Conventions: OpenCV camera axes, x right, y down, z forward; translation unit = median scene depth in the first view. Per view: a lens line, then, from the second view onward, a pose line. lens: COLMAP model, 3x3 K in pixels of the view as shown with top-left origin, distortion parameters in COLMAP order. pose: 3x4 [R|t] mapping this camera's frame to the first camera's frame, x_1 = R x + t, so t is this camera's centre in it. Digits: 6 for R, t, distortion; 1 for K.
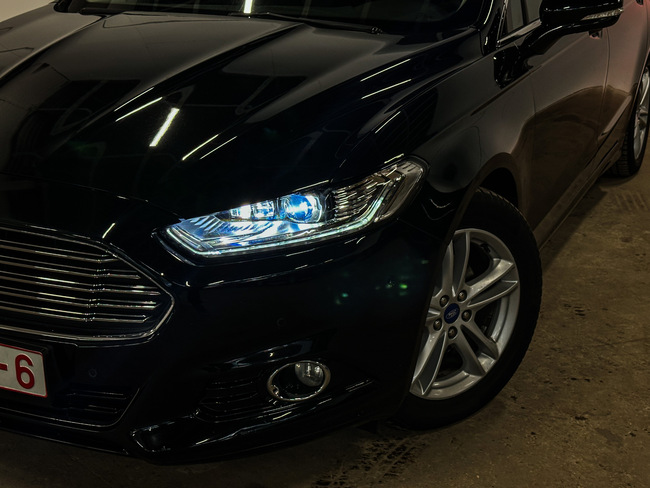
lens RADIAL K [[937.6, 0, 325.0], [0, 937.6, 244.0], [0, 0, 1]] dist [0.156332, 0.022407]
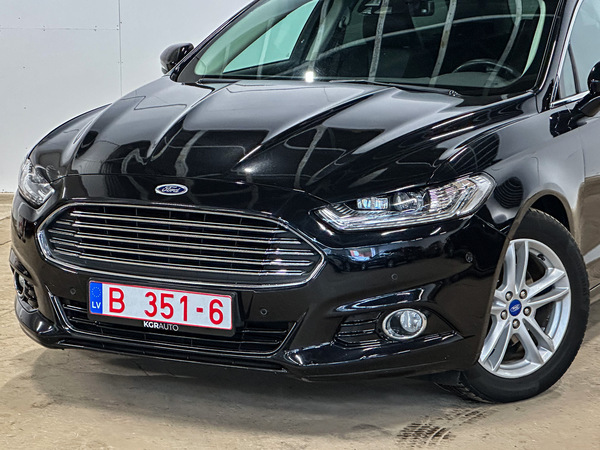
lens RADIAL K [[1746.9, 0, 300.0], [0, 1746.9, 225.0], [0, 0, 1]] dist [0.056011, 2.072698]
pose [[0.999903, 0.009810, -0.009921, -0.130410], [-0.011457, 0.983130, -0.182548, 0.392590], [0.007963, 0.182644, 0.983147, -1.316619]]
